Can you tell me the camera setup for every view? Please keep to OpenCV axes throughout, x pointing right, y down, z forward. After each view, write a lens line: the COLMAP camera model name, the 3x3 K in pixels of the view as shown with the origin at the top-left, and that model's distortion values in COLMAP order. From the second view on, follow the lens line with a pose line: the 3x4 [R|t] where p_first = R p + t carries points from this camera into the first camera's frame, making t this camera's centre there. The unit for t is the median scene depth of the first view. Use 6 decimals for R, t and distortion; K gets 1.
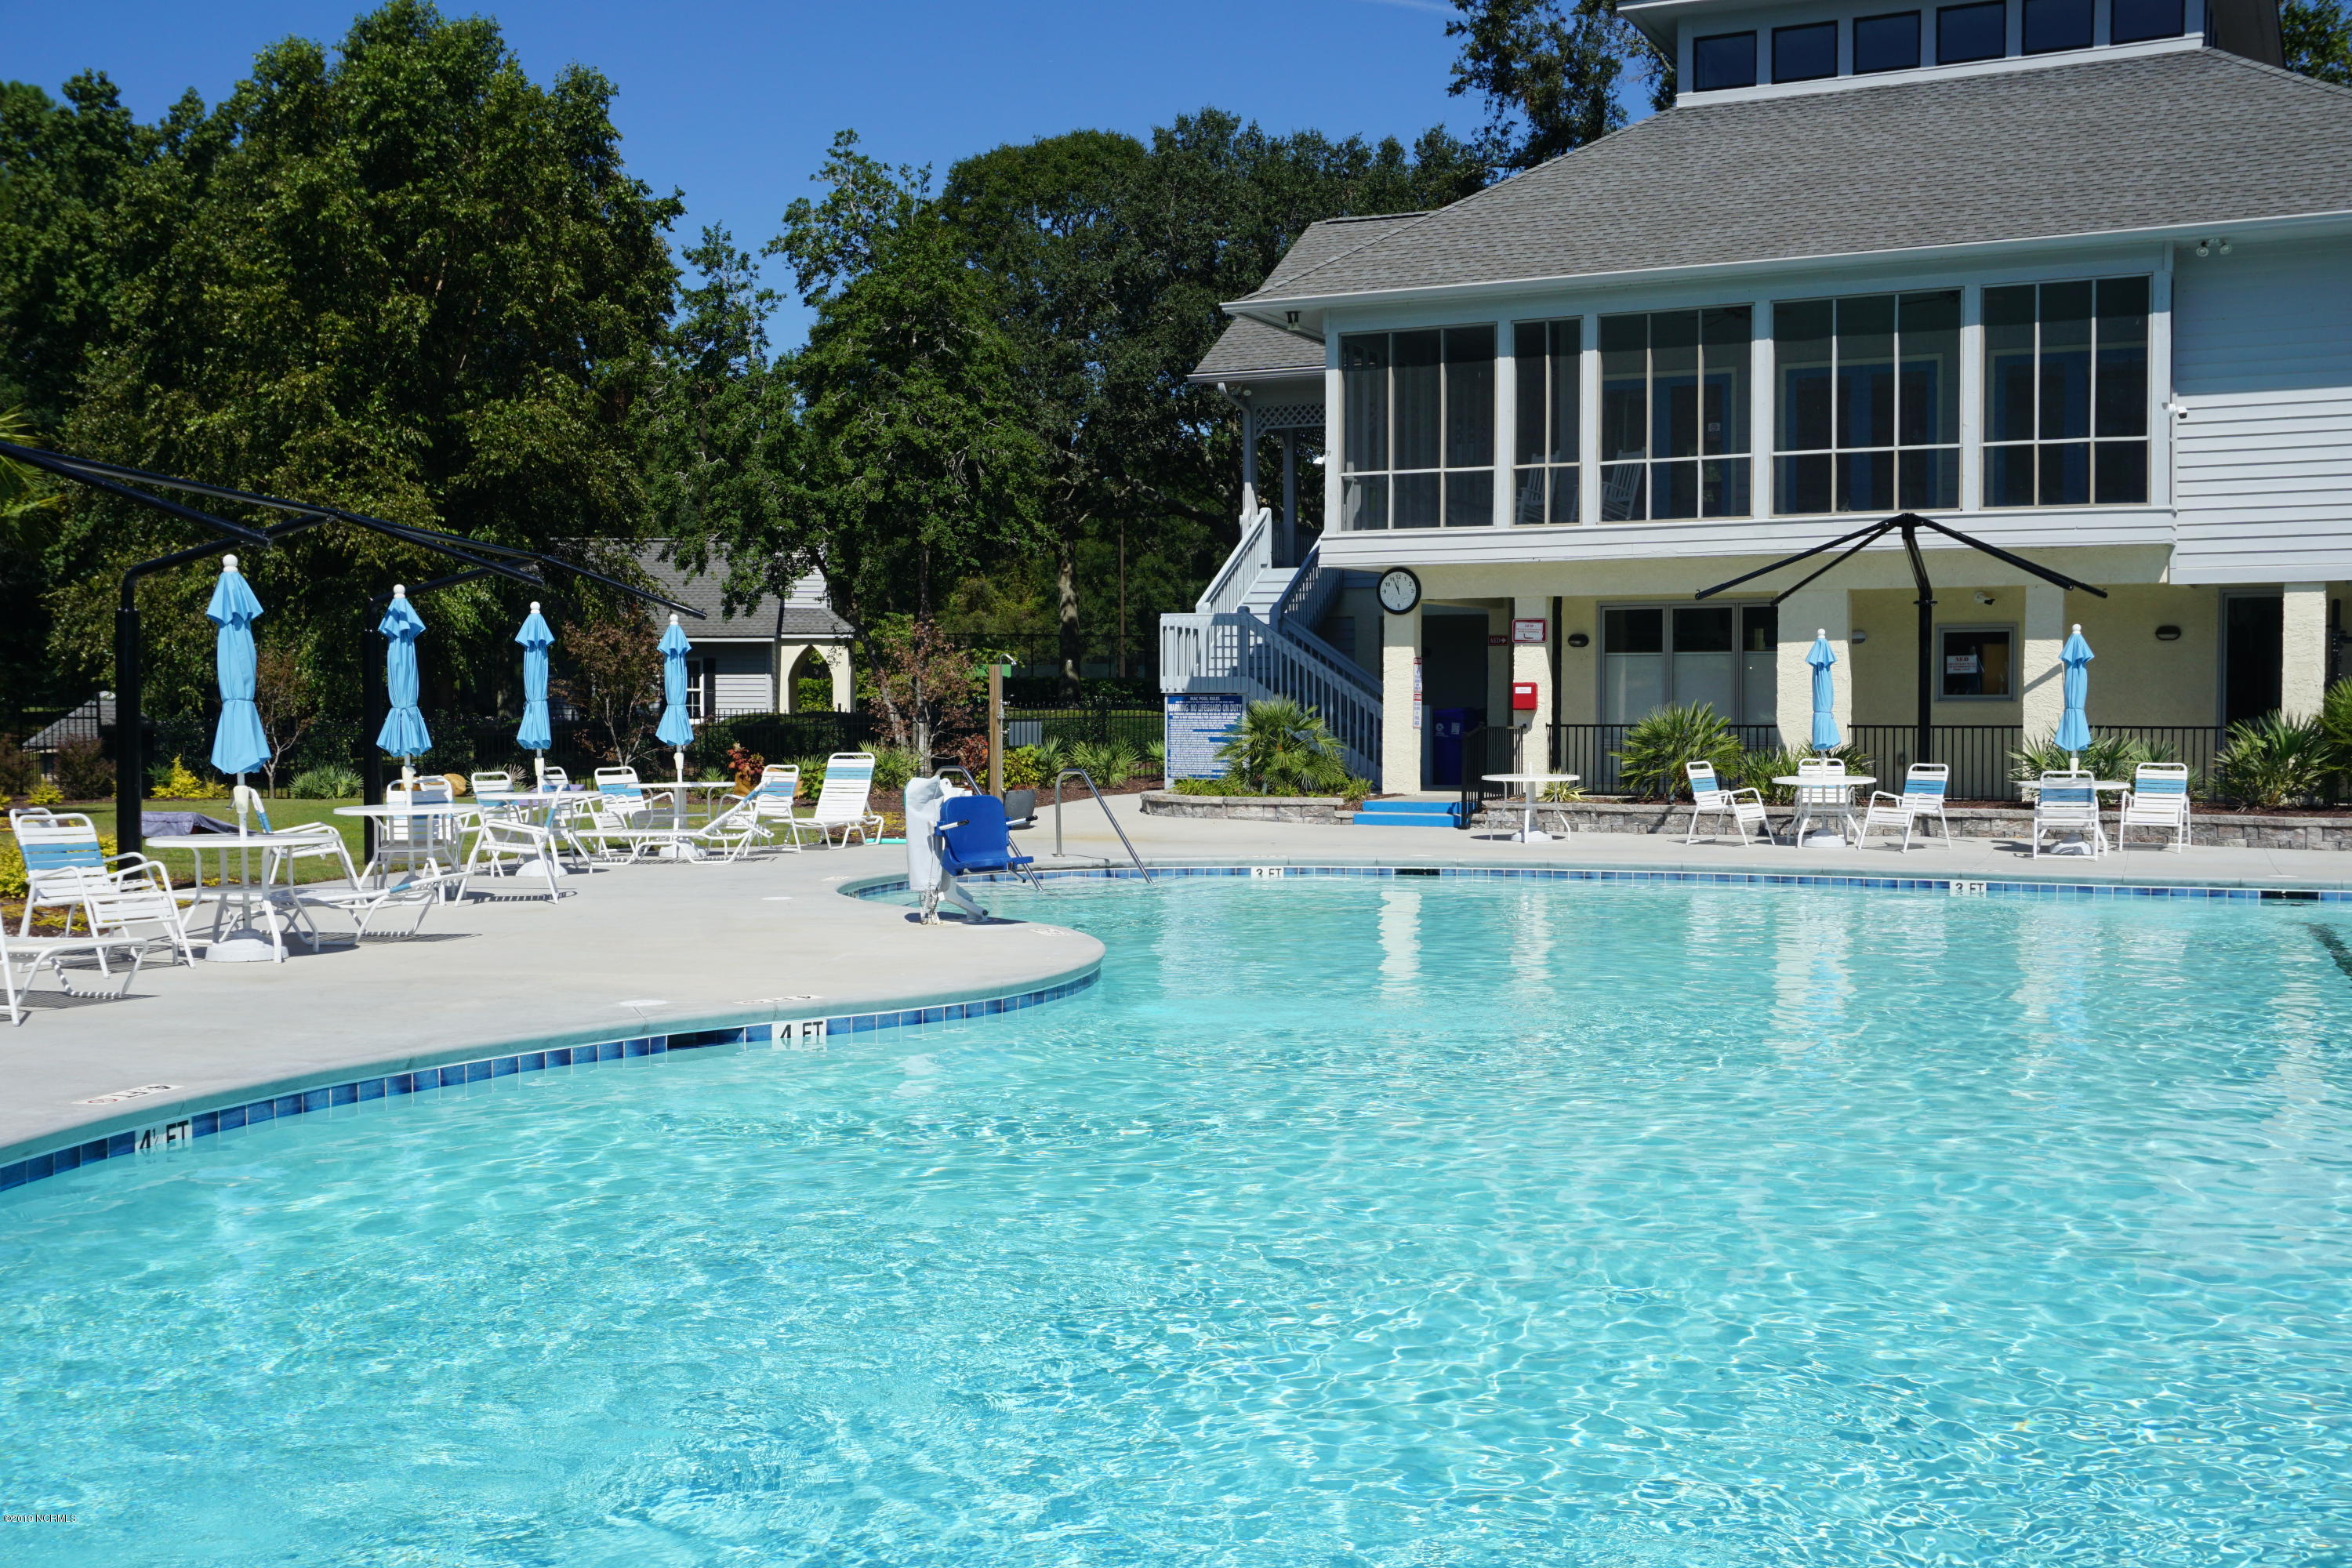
lens RADIAL K [[2300.9, 0, 1176.0], [0, 2300.9, 784.0], [0, 0, 1]] dist [-0.065054, 0.002152]
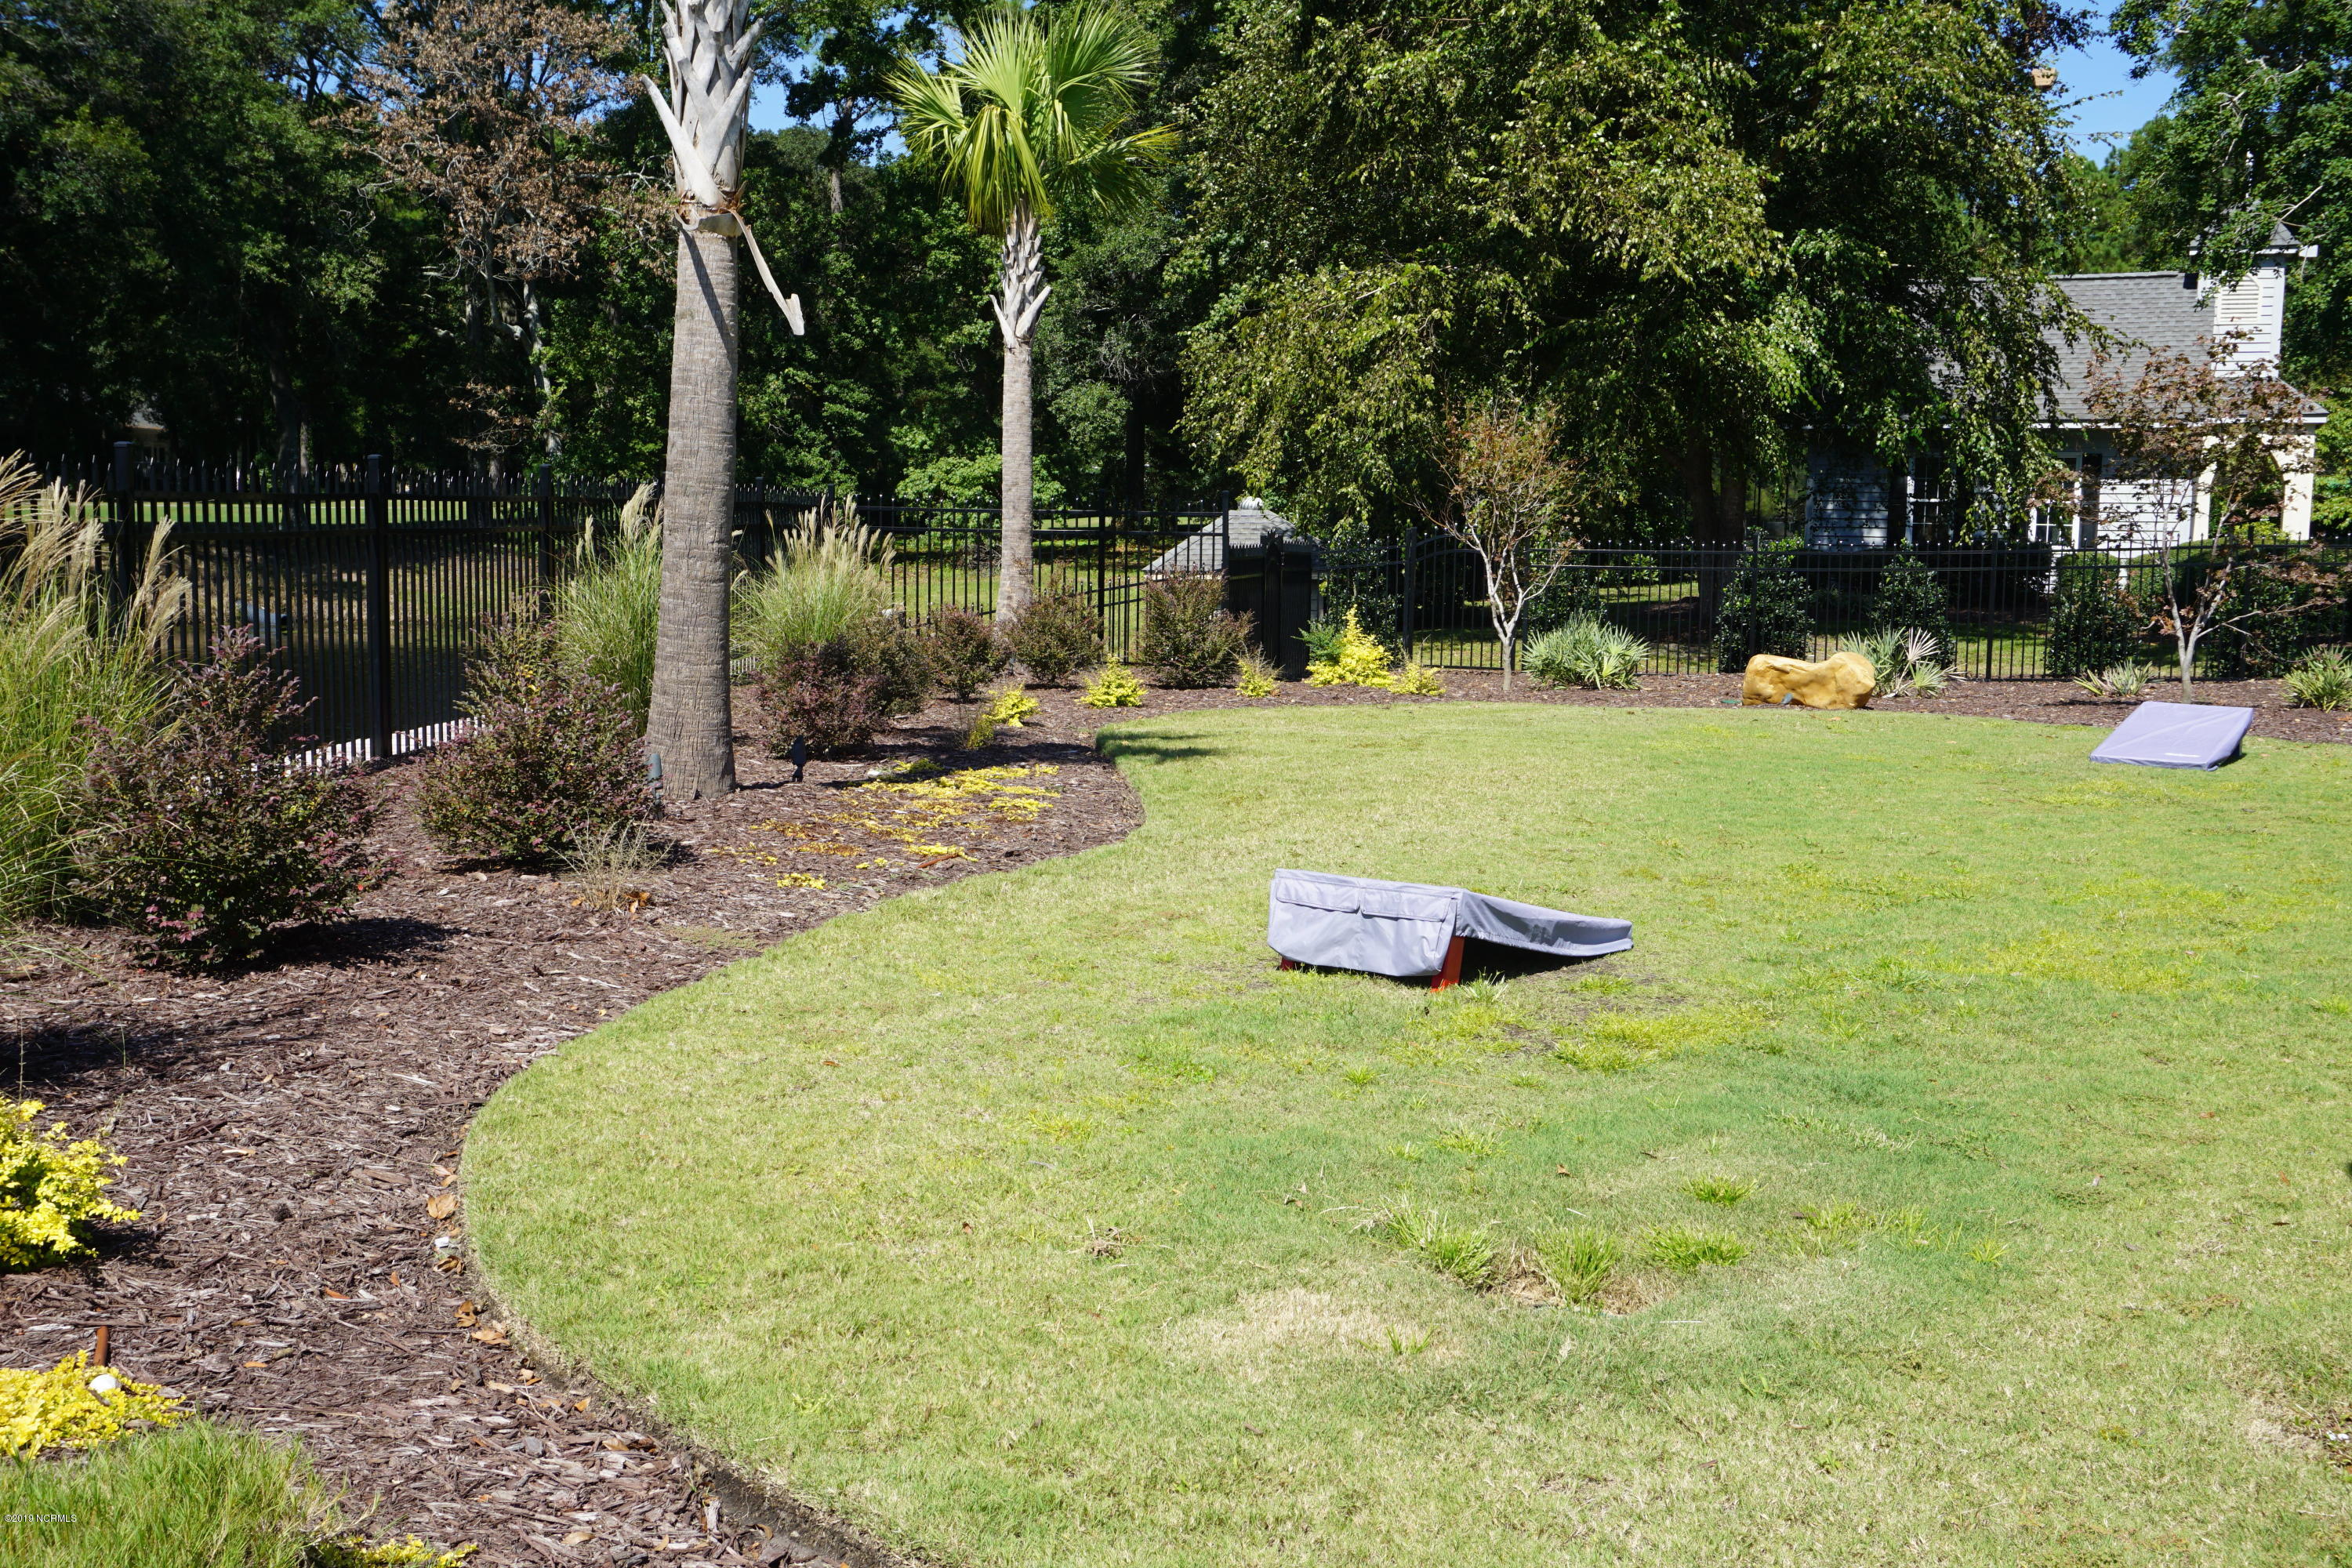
lens RADIAL K [[2300.9, 0, 1176.0], [0, 2300.9, 784.0], [0, 0, 1]] dist [-0.065054, 0.002152]
pose [[0.888281, 0.057950, -0.455631, -0.180976], [-0.022535, 0.996313, 0.082785, -0.011951], [0.458748, -0.063269, 0.886311, 0.396276]]
